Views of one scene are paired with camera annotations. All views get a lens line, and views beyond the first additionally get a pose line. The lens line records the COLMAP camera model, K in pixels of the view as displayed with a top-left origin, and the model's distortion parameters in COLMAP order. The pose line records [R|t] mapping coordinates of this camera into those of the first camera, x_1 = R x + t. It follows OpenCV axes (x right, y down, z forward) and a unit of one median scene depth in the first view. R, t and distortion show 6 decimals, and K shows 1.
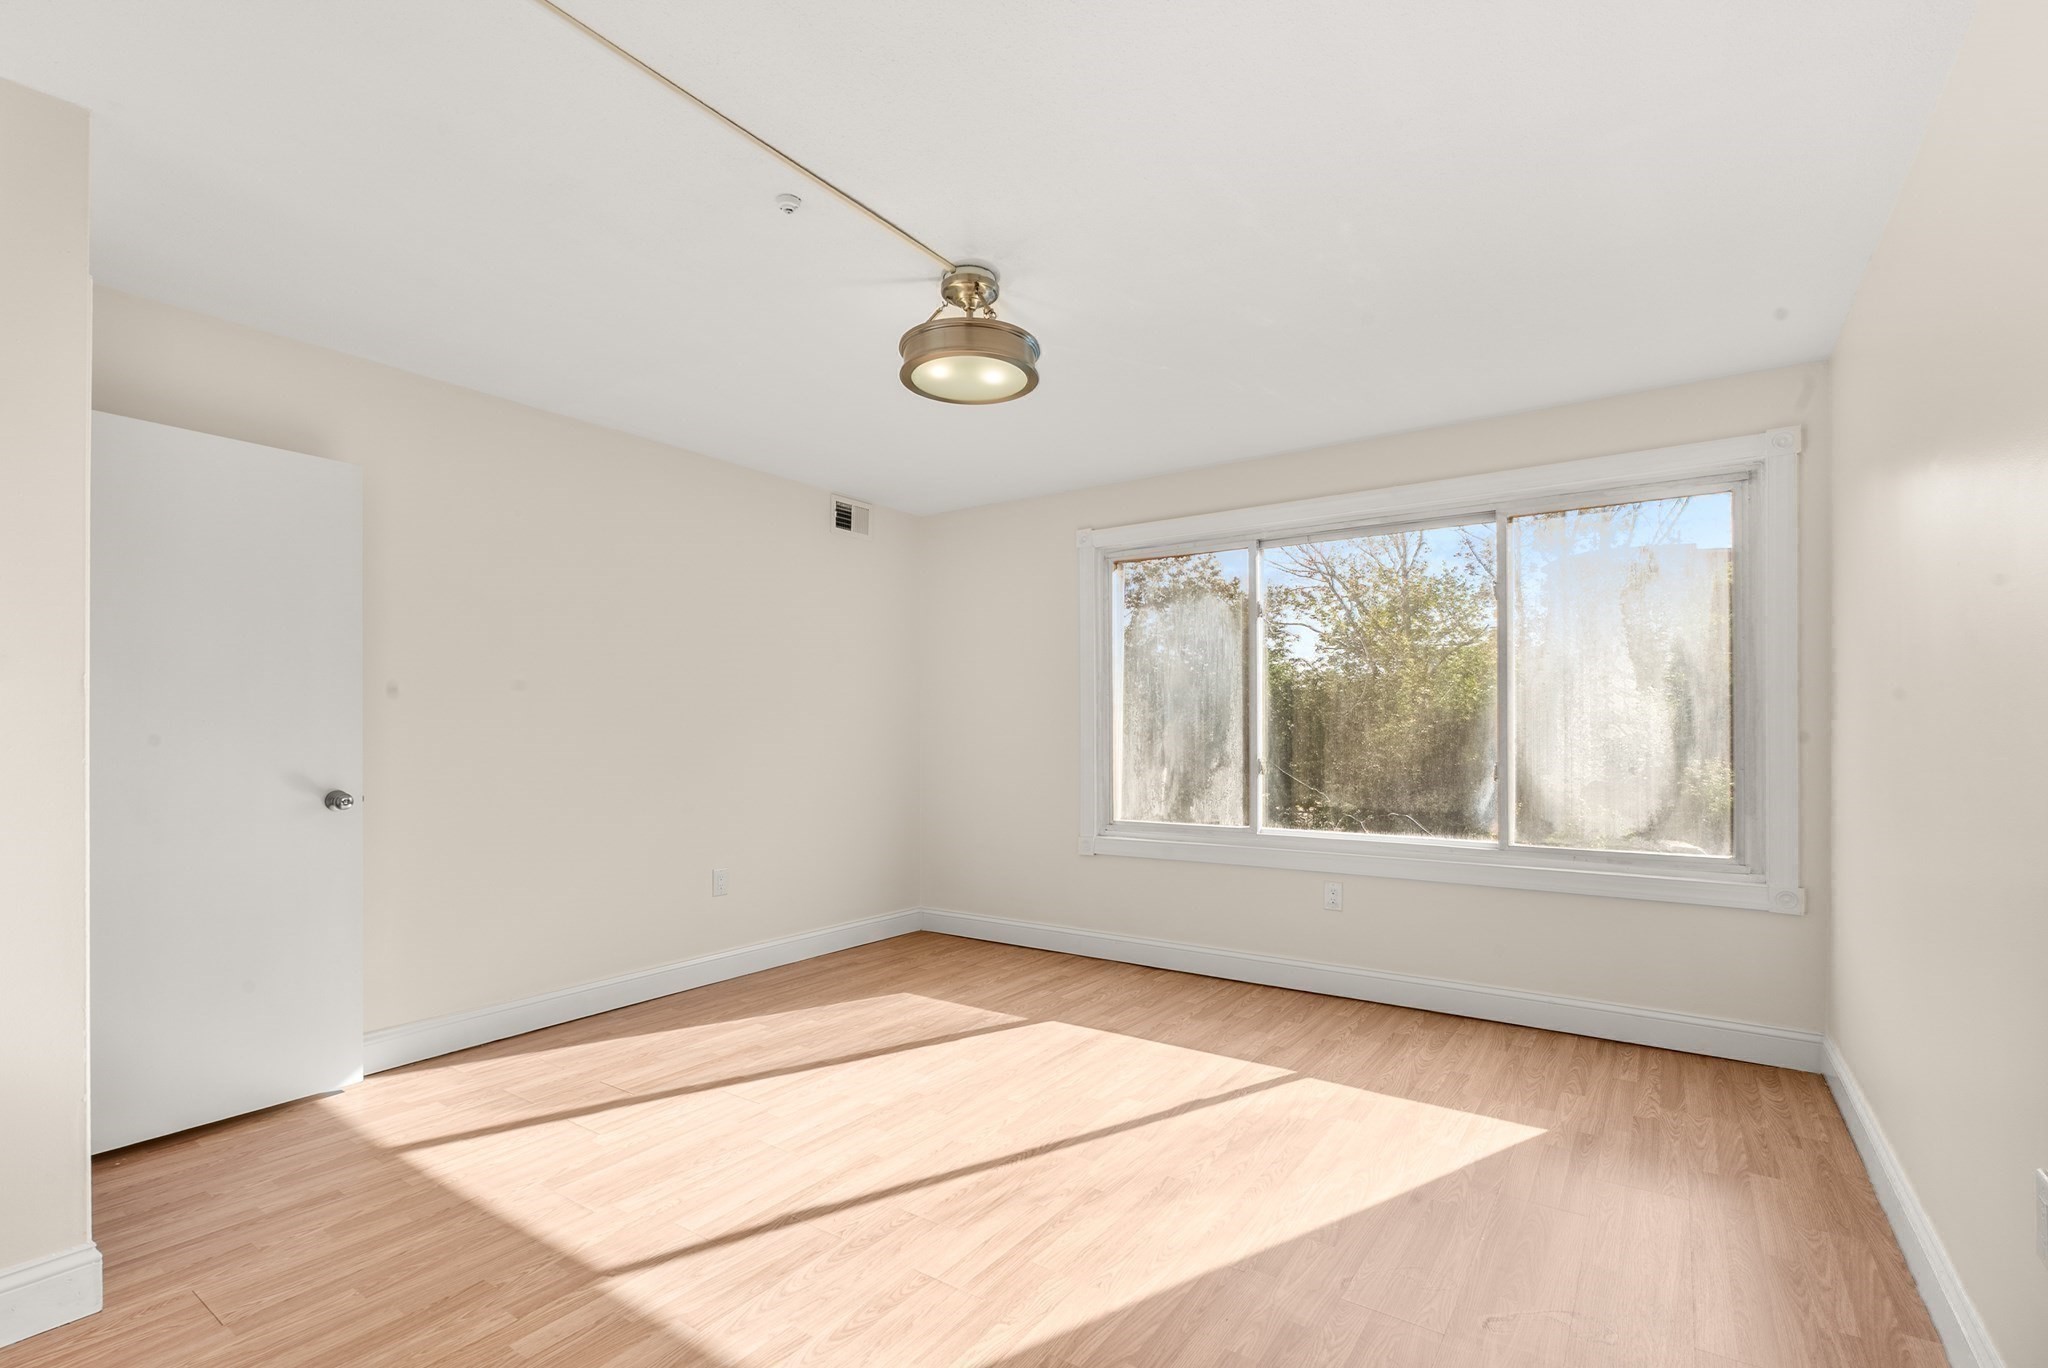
lens RADIAL K [[929.7, 0, 1020.8], [0, 929.7, 747.8], [0, 0, 1]] dist [-0.005799, 0.000017]
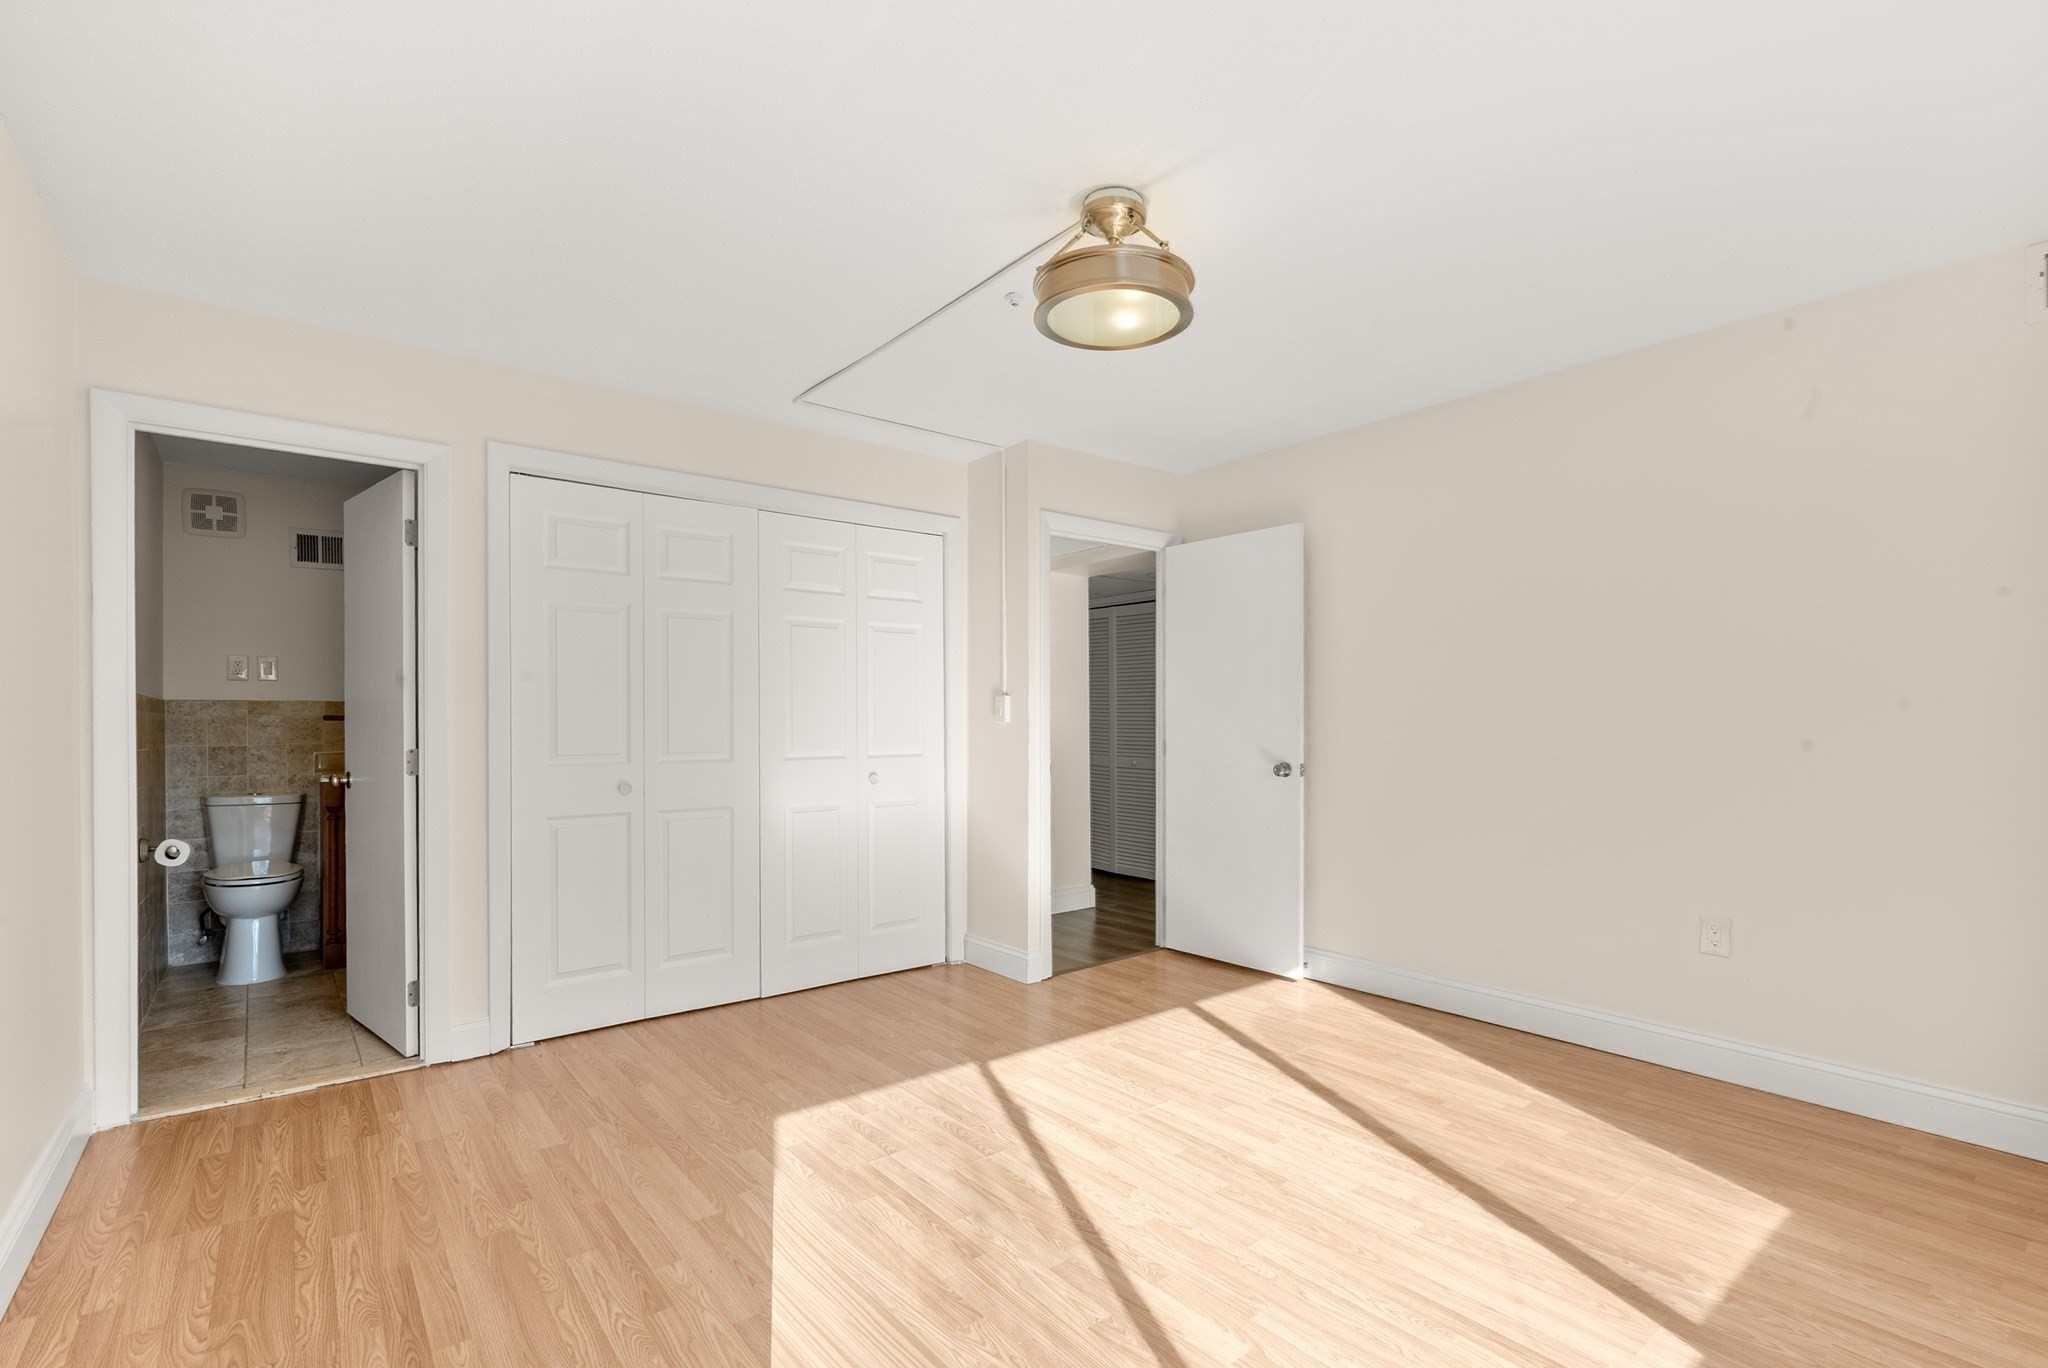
lens RADIAL K [[929.7, 0, 1026.8], [0, 929.7, 719.3], [0, 0, 1]] dist [-0.005799, 0.000017]
pose [[-0.275269, 0.001963, -0.961365, 0.664450], [-0.016064, 0.999849, 0.006641, -0.019519], [0.961233, 0.017271, -0.275196, 0.943909]]
